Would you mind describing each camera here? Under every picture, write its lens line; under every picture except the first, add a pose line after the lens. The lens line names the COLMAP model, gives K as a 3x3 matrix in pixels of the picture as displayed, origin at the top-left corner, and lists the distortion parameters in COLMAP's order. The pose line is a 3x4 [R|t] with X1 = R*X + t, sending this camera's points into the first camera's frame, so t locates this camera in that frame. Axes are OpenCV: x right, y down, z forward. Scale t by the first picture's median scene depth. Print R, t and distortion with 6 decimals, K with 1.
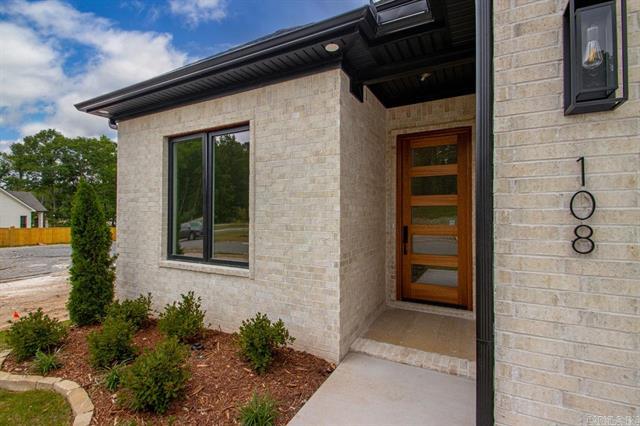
lens RADIAL K [[317.7, 0, 294.1], [0, 317.7, 207.0], [0, 0, 1]] dist [0.001488, 0.000067]
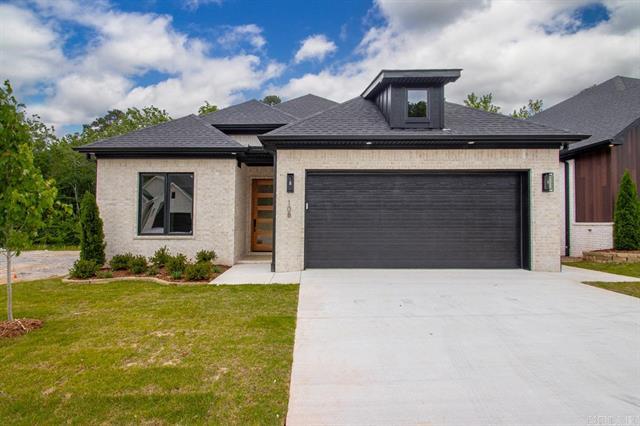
lens RADIAL K [[301.7, 0, 311.6], [0, 301.7, 209.0], [0, 0, 1]] dist [0.001208, -0.000201]
pose [[0.851598, 0.020007, 0.523813, -0.570176], [-0.010546, 0.999723, -0.021039, 0.038734], [-0.524089, 0.012393, 0.851574, -1.370065]]
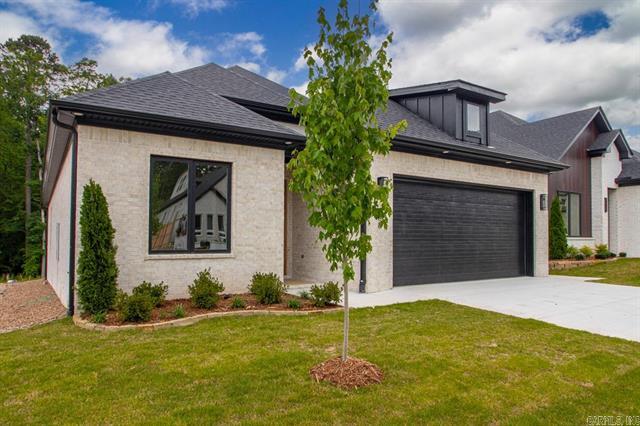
lens RADIAL K [[405.7, 0, 319.8], [0, 405.7, 230.9], [0, 0, 1]] dist [-0.026362, -0.000412]
pose [[0.456475, 0.019258, 0.889528, -1.816770], [-0.017629, 0.999765, -0.012598, 0.102398], [-0.889562, -0.009931, 0.456707, -0.365528]]
